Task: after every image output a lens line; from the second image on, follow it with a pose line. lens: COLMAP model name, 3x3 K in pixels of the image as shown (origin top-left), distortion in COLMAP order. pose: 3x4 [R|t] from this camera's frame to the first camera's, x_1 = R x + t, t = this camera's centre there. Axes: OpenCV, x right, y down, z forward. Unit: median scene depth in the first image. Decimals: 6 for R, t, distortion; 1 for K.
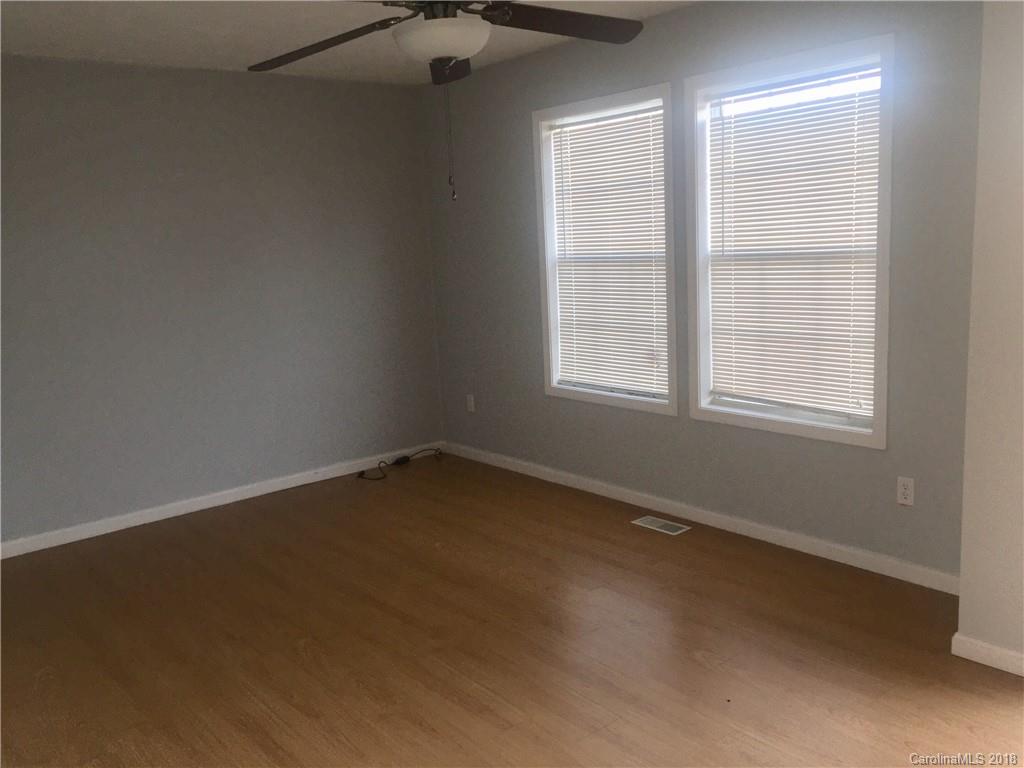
lens RADIAL K [[884.7, 0, 512.0], [0, 884.7, 384.0], [0, 0, 1]] dist [0.099426, -0.123727]
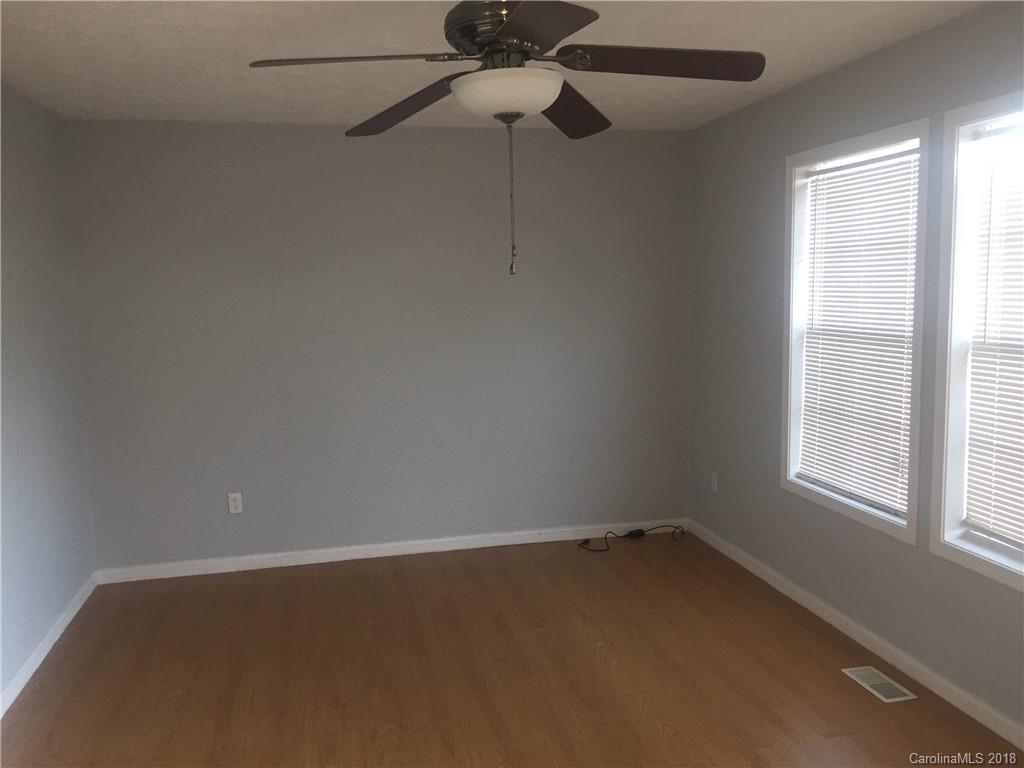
lens RADIAL K [[884.7, 0, 512.0], [0, 884.7, 384.0], [0, 0, 1]] dist [0.099426, -0.123727]
pose [[0.889517, 0.085512, -0.448829, 0.195567], [-0.101606, 0.994754, -0.011846, -0.053394], [0.445461, 0.056141, 0.893539, 0.133516]]
